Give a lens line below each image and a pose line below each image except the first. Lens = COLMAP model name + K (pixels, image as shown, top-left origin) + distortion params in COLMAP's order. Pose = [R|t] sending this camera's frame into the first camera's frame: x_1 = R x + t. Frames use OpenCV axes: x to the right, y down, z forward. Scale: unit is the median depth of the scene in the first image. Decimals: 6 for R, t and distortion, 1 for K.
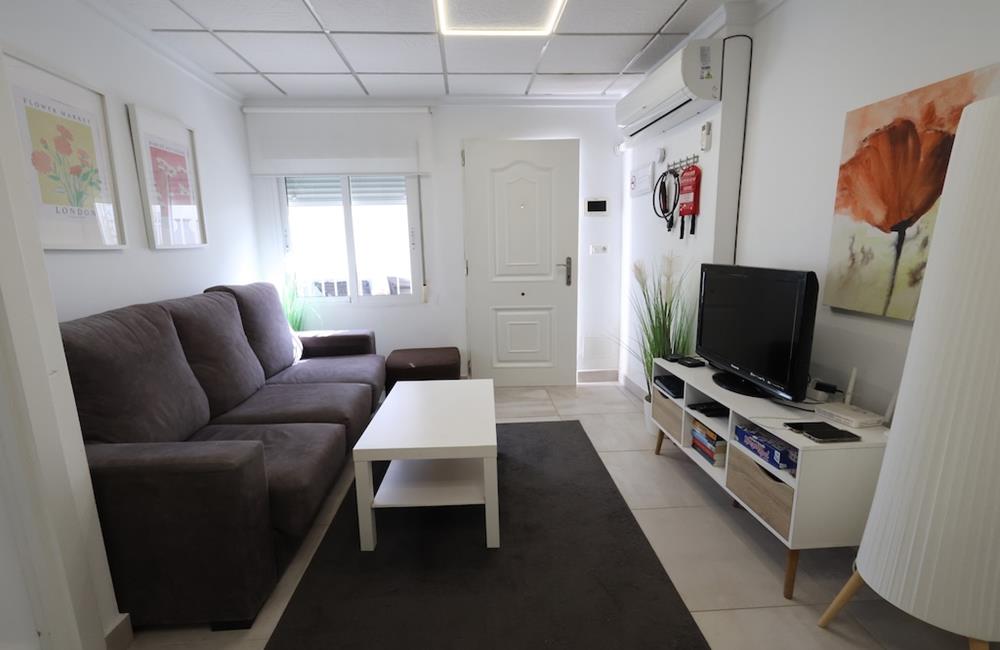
lens RADIAL K [[458.6, 0, 497.5], [0, 458.6, 332.6], [0, 0, 1]] dist [0.002040, -0.000037]
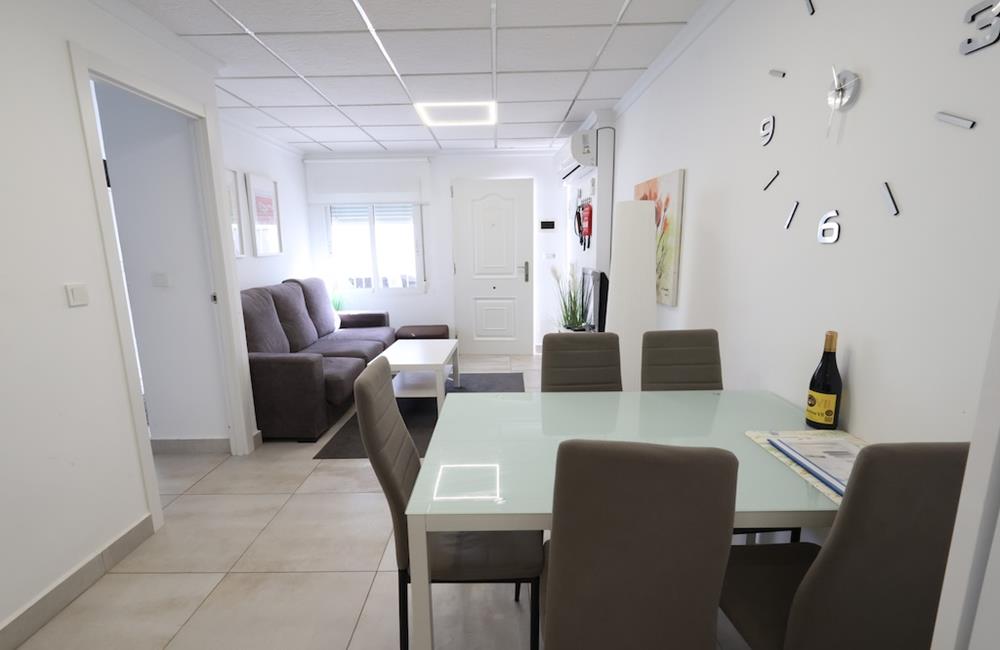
lens RADIAL K [[458.6, 0, 497.5], [0, 458.6, 332.4], [0, 0, 1]] dist [0.002040, -0.000037]
pose [[0.997745, 0.016254, -0.065116, 0.178985], [-0.016273, 0.999868, 0.000245, 0.058501], [0.065112, 0.000815, 0.997878, -0.446566]]
